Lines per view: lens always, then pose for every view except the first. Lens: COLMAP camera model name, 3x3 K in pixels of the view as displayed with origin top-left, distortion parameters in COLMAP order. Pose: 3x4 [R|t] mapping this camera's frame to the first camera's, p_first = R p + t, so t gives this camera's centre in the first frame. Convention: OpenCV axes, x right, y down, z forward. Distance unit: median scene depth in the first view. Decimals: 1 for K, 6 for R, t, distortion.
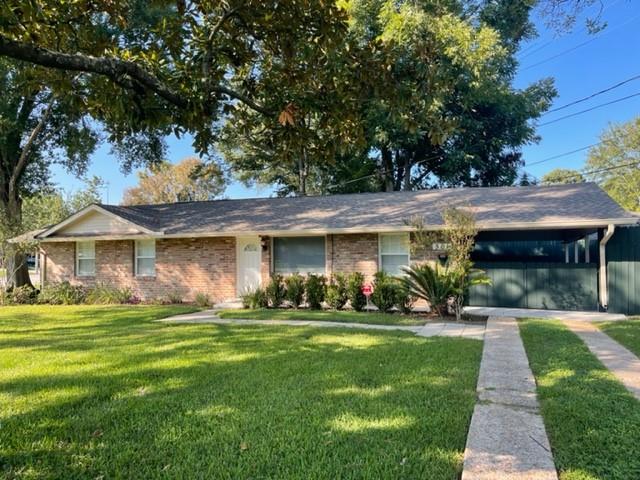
lens RADIAL K [[478.1, 0, 315.2], [0, 478.1, 246.2], [0, 0, 1]] dist [0.062422, -0.087158]
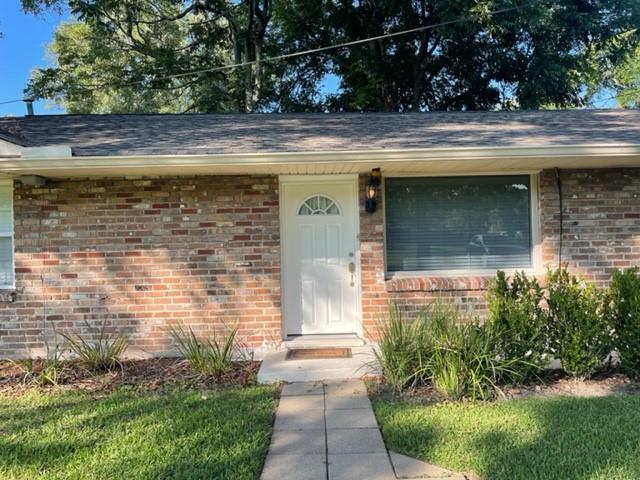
lens RADIAL K [[478.1, 0, 315.2], [0, 478.1, 246.2], [0, 0, 1]] dist [0.062422, -0.087158]
pose [[0.929563, -0.014920, 0.368361, -0.339438], [0.003665, 0.999505, 0.031235, 0.028824], [-0.368645, -0.027685, 0.929158, 0.778940]]
